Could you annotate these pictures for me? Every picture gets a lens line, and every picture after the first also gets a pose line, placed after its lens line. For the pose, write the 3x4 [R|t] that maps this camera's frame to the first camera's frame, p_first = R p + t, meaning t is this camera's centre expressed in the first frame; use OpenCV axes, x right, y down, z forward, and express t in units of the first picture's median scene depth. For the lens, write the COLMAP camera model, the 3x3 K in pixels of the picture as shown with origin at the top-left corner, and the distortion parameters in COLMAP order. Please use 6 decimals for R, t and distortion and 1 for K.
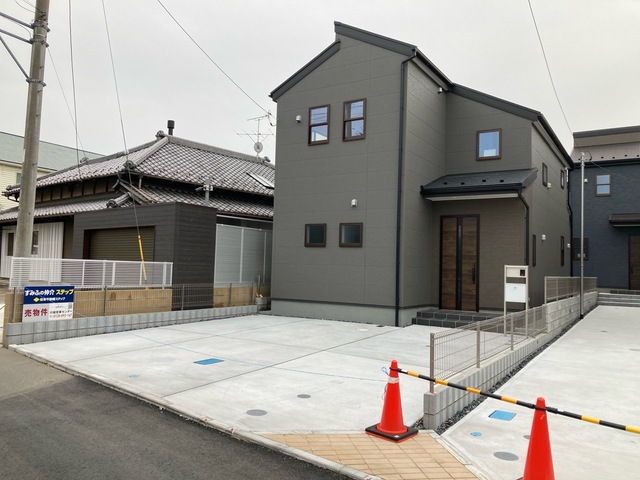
lens RADIAL K [[523.9, 0, 313.1], [0, 523.9, 243.6], [0, 0, 1]] dist [0.010521, -0.000944]
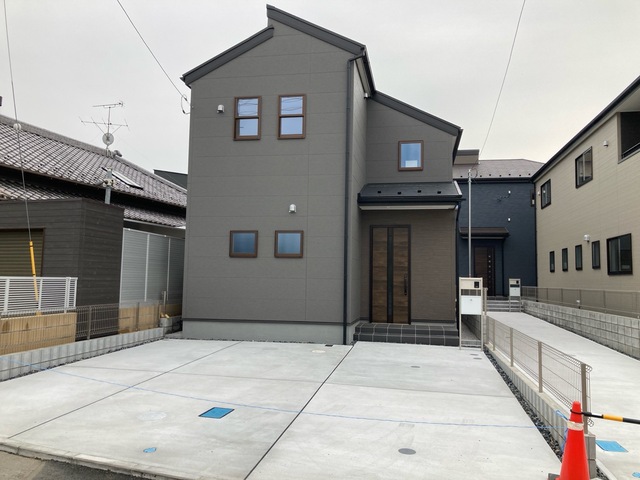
lens RADIAL K [[525.9, 0, 320.0], [0, 525.9, 240.0], [0, 0, 1]] dist [0.002240, -0.004648]
pose [[0.925553, 0.015971, 0.378281, -0.211990], [-0.008185, 0.999720, -0.022182, -0.003919], [-0.378530, 0.017435, 0.925425, 0.146923]]
